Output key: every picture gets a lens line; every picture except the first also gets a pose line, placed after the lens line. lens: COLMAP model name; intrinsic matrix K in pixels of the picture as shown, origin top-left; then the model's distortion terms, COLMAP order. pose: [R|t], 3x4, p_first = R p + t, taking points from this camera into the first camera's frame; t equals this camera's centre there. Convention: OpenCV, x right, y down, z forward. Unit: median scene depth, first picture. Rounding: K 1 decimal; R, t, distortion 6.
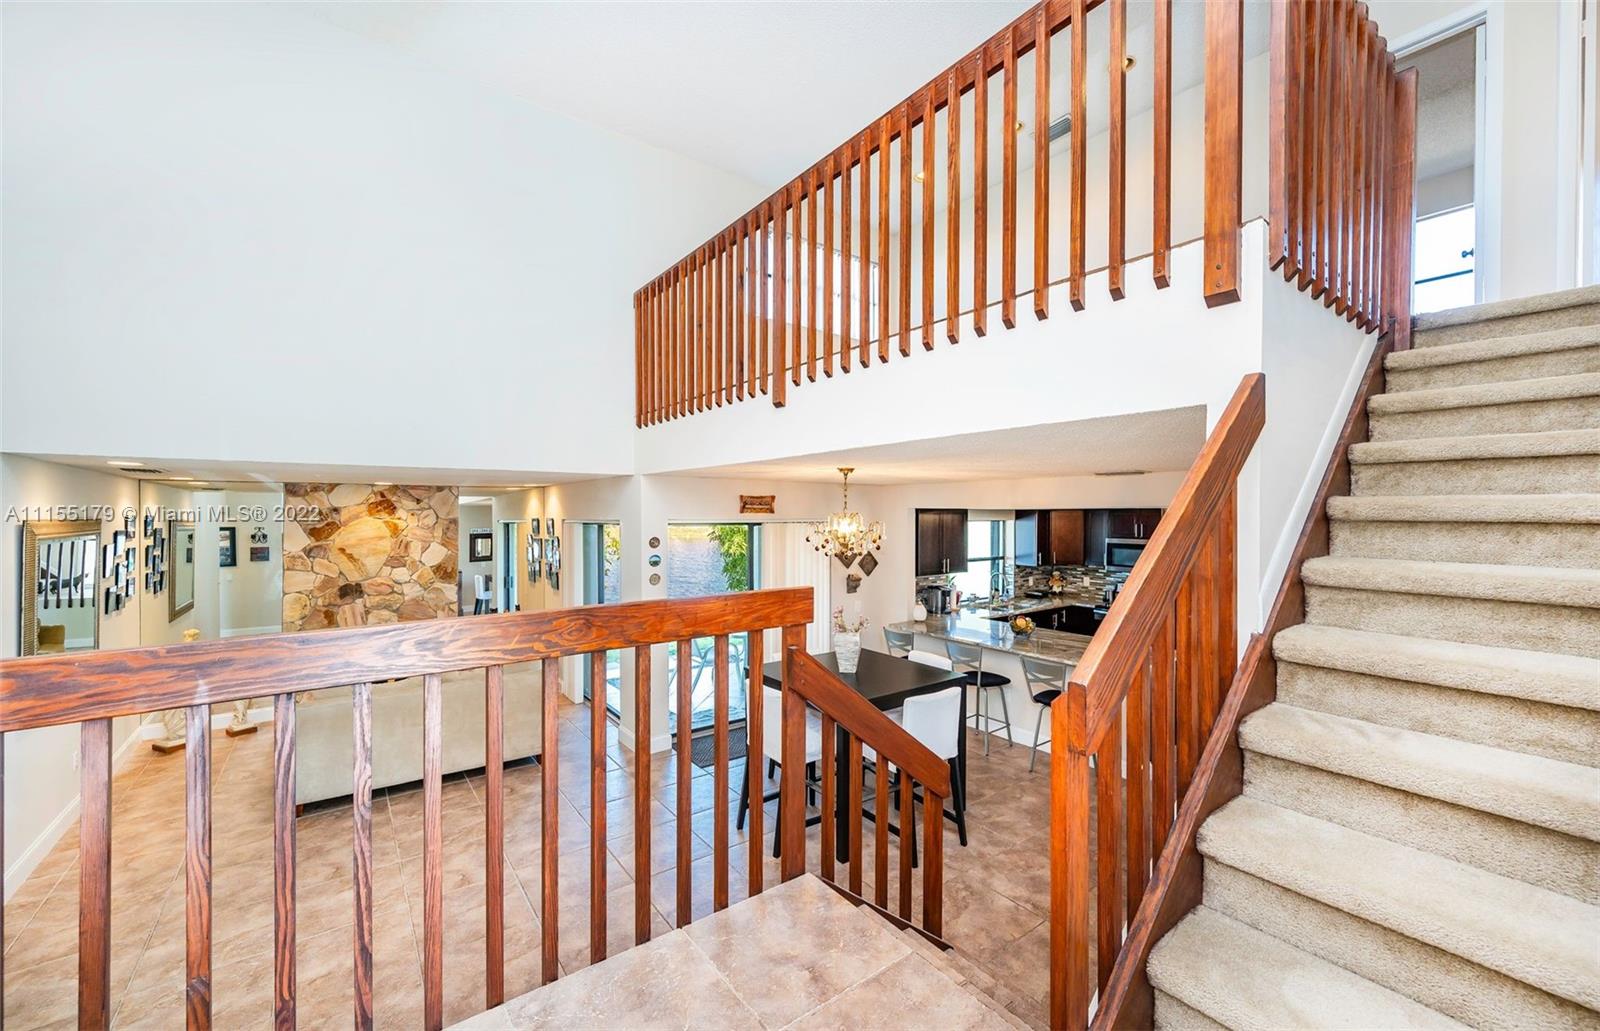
lens RADIAL K [[621.0, 0, 788.6], [0, 621.0, 517.0], [0, 0, 1]] dist [0.001907, -0.000078]
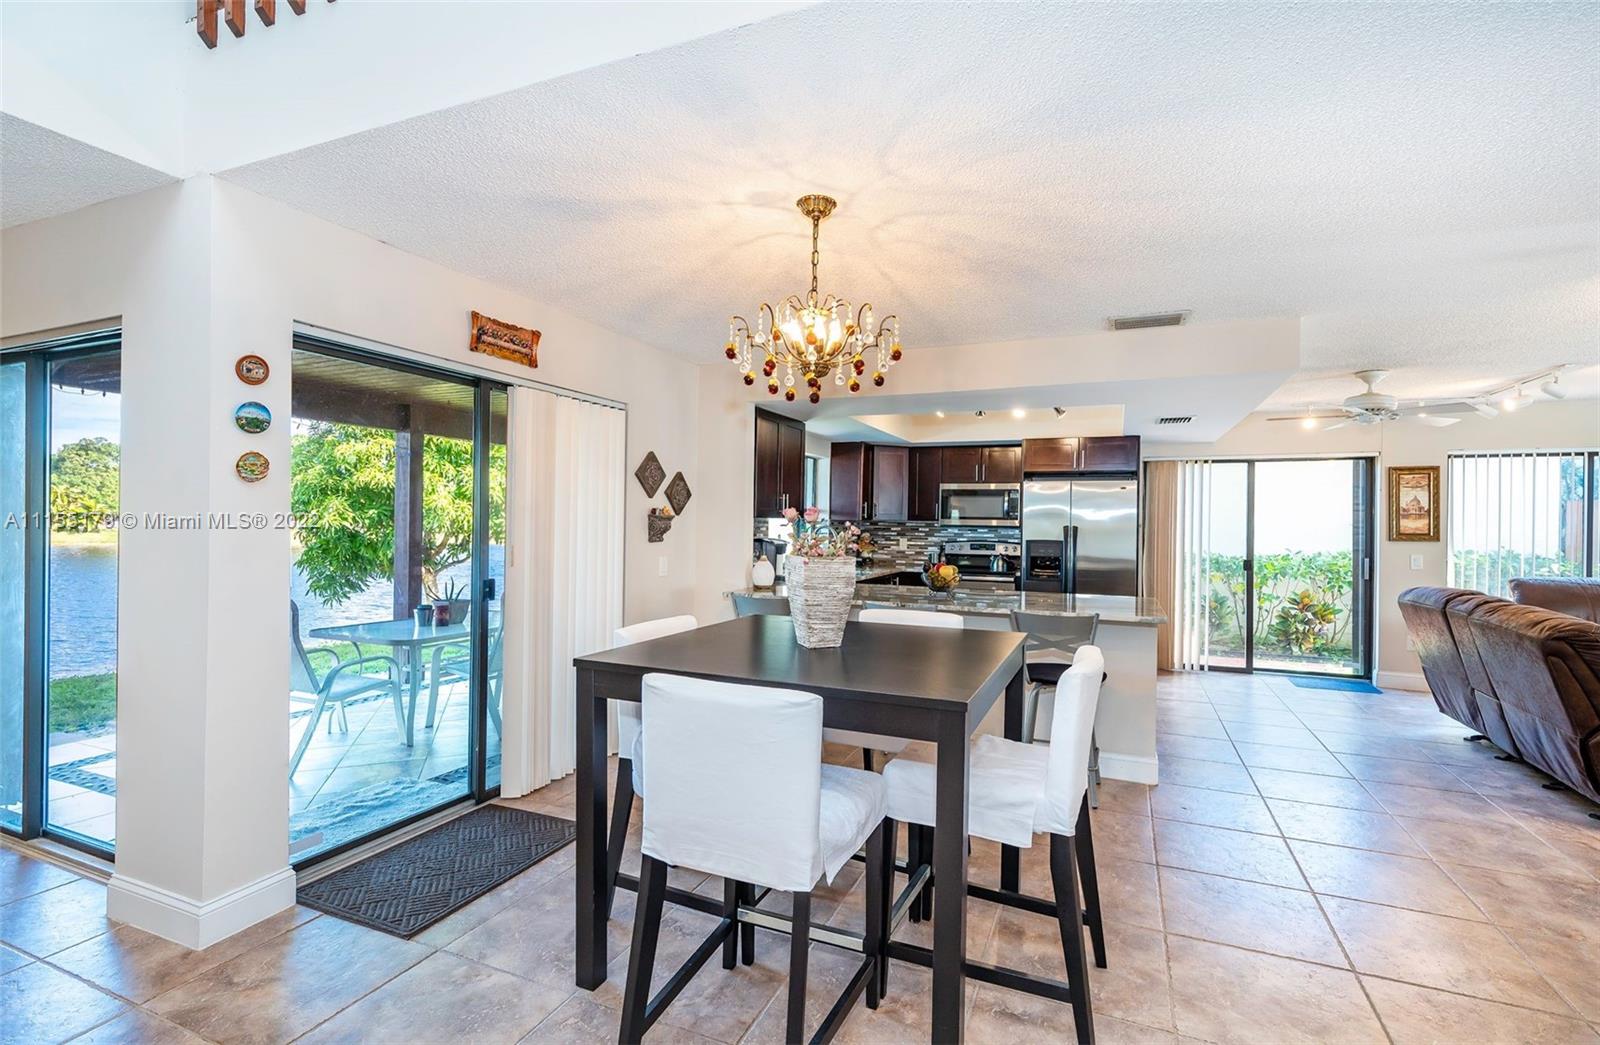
lens RADIAL K [[723.9, 0, 796.6], [0, 723.9, 526.9], [0, 0, 1]] dist [0.004548, 0.001031]
pose [[0.855771, 0.014205, 0.517159, -0.126353], [-0.015902, 0.999873, -0.001149, 0.104132], [-0.517110, -0.007241, 0.855888, 0.357916]]
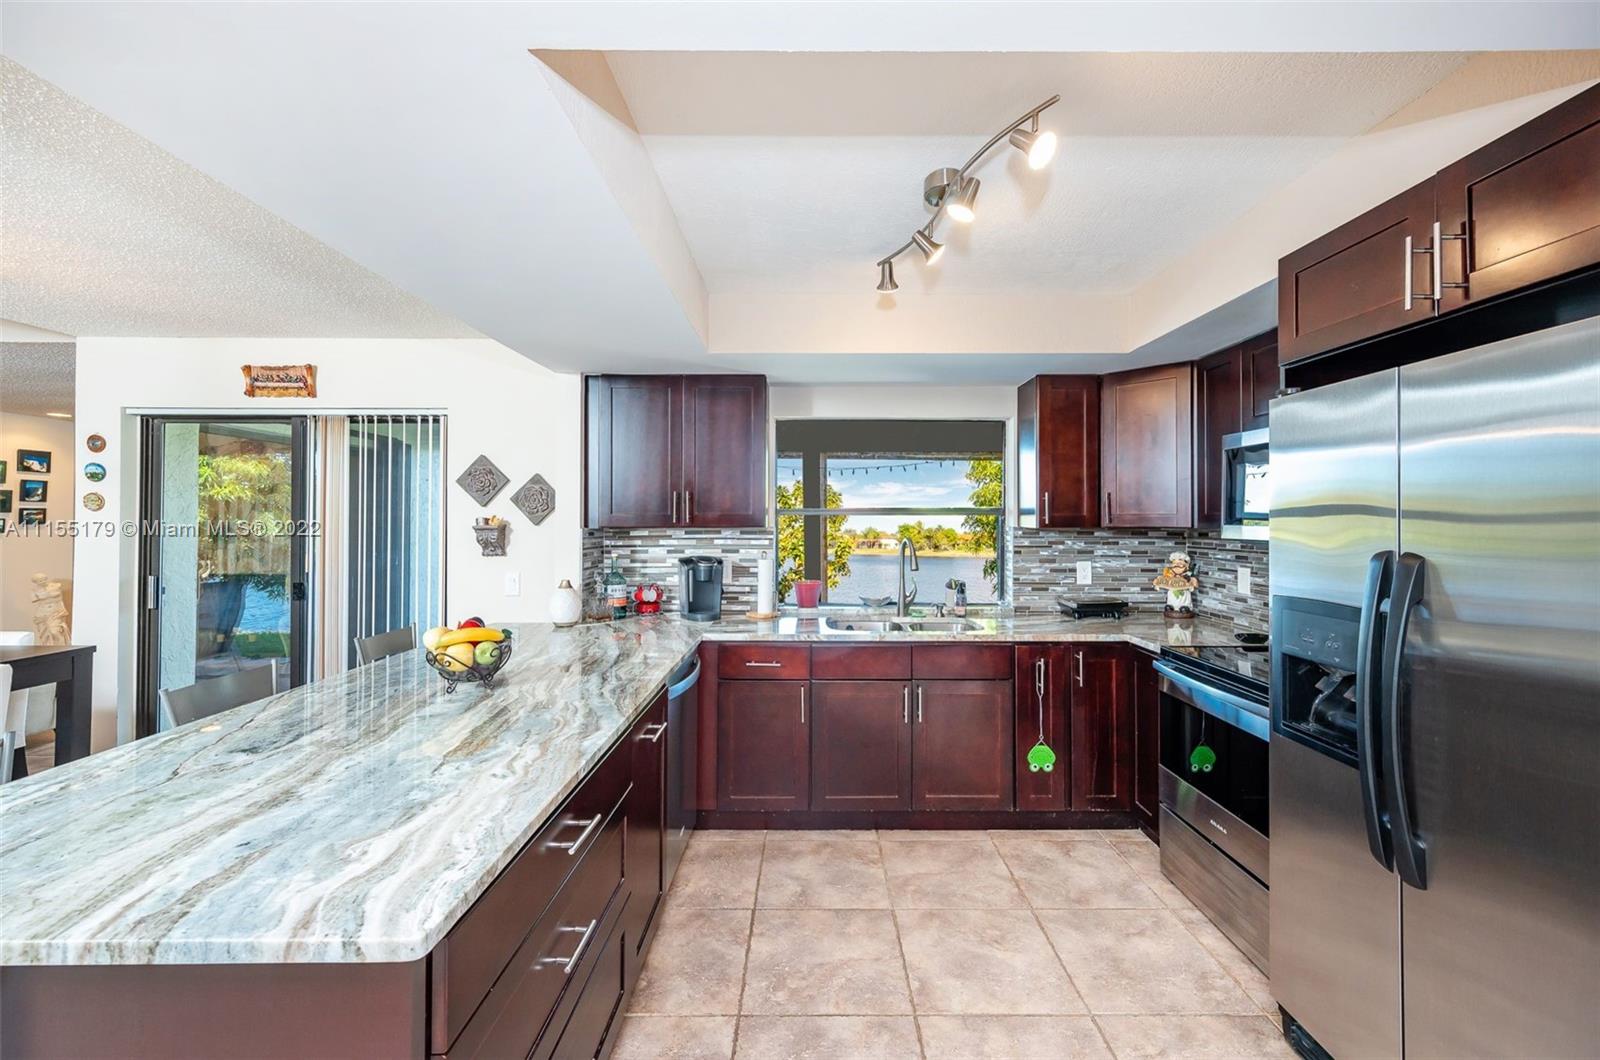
lens RADIAL K [[660.1, 0, 792.3], [0, 660.1, 518.9], [0, 0, 1]] dist [0.001274, 0.000207]
pose [[0.813776, 0.007028, -0.581136, 0.593772], [-0.010087, 0.999947, -0.002034, 0.088720], [0.581091, 0.007517, 0.813804, 0.683552]]
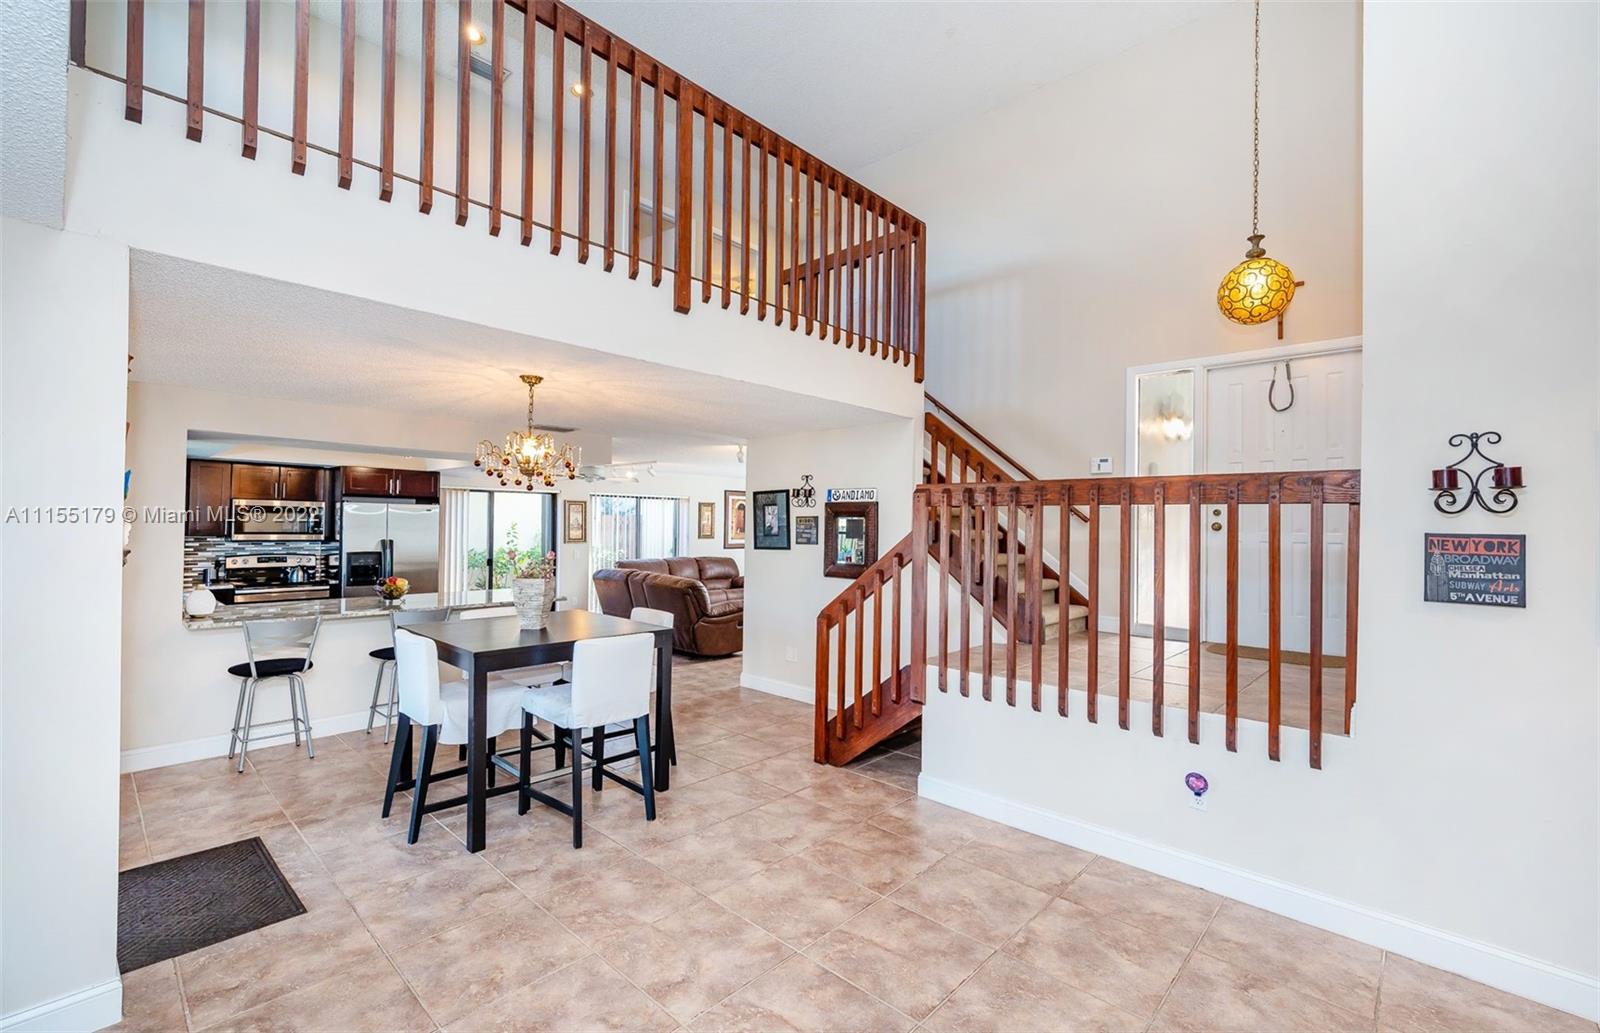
lens RADIAL K [[689.3, 0, 812.0], [0, 689.3, 519.2], [0, 0, 1]] dist [0.003437, 0.000099]
pose [[-0.207944, 0.009741, 0.978092, -0.546810], [-0.006370, 0.999916, -0.011312, 0.073005], [-0.978120, -0.008583, -0.207865, 0.531681]]
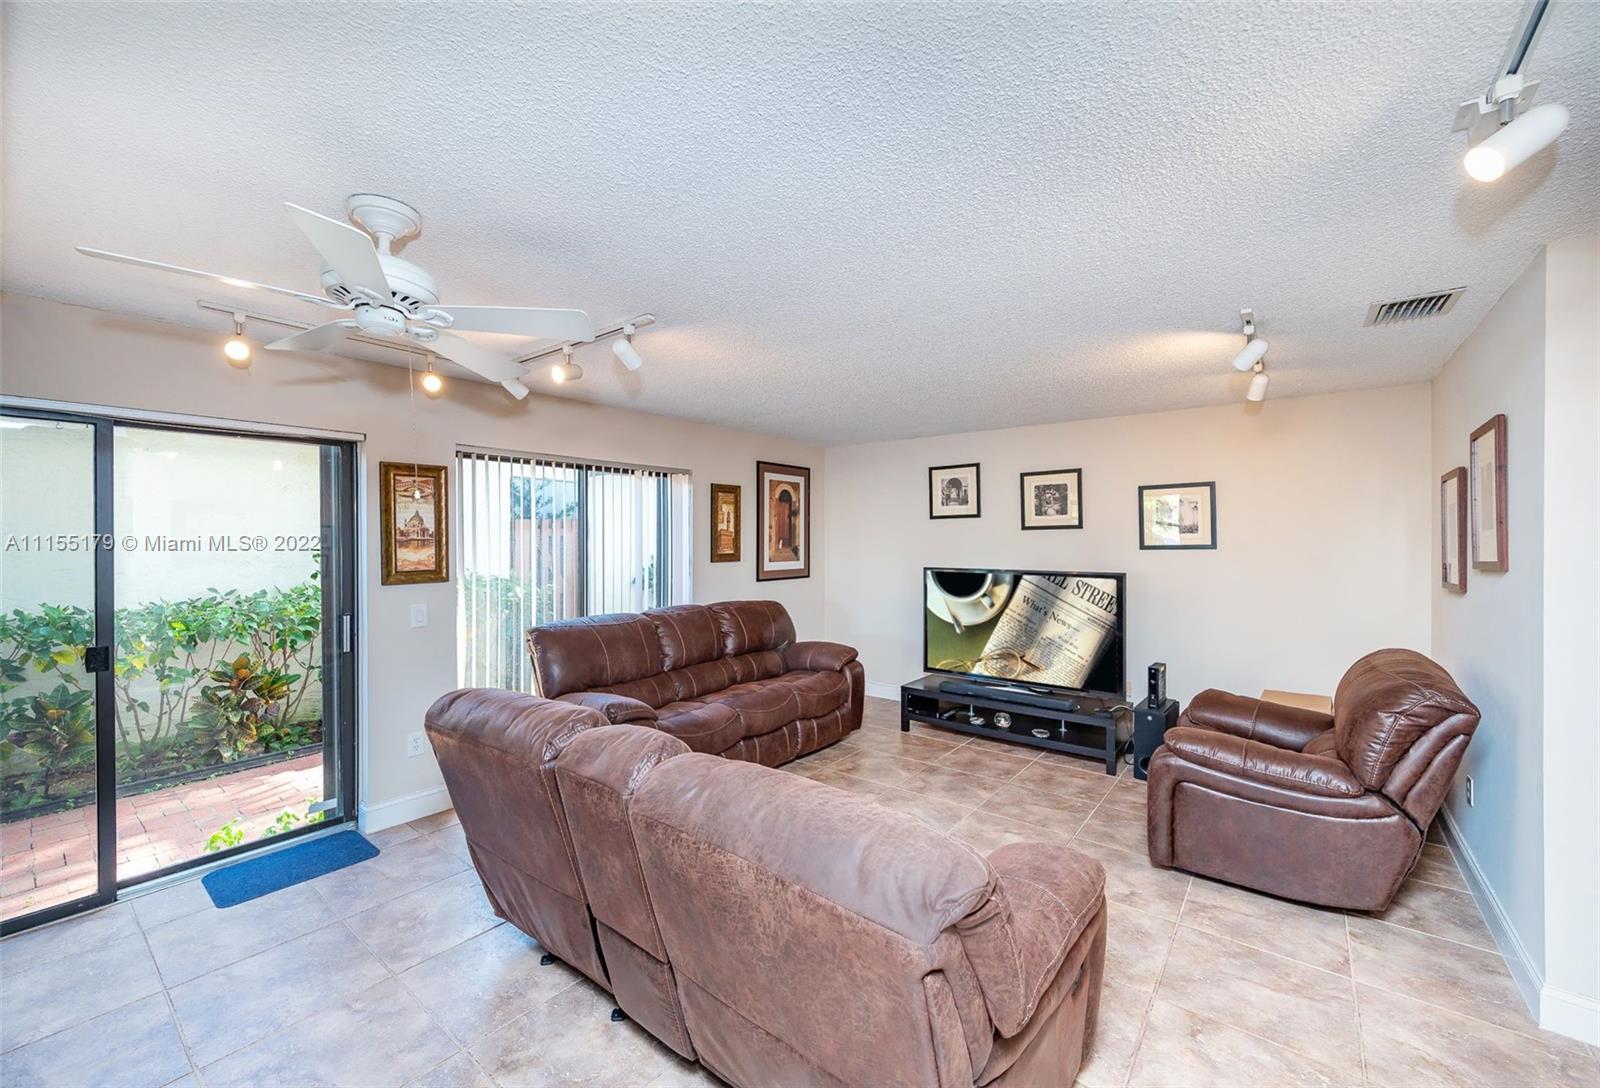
lens RADIAL K [[642.8, 0, 735.4], [0, 642.8, 542.4], [0, 0, 1]] dist [0.012364, 0.000050]
pose [[-0.226853, -0.001272, 0.973928, 0.414516], [0.005378, 0.999982, 0.002559, 0.078660], [-0.973914, 0.005819, -0.226843, 0.589338]]
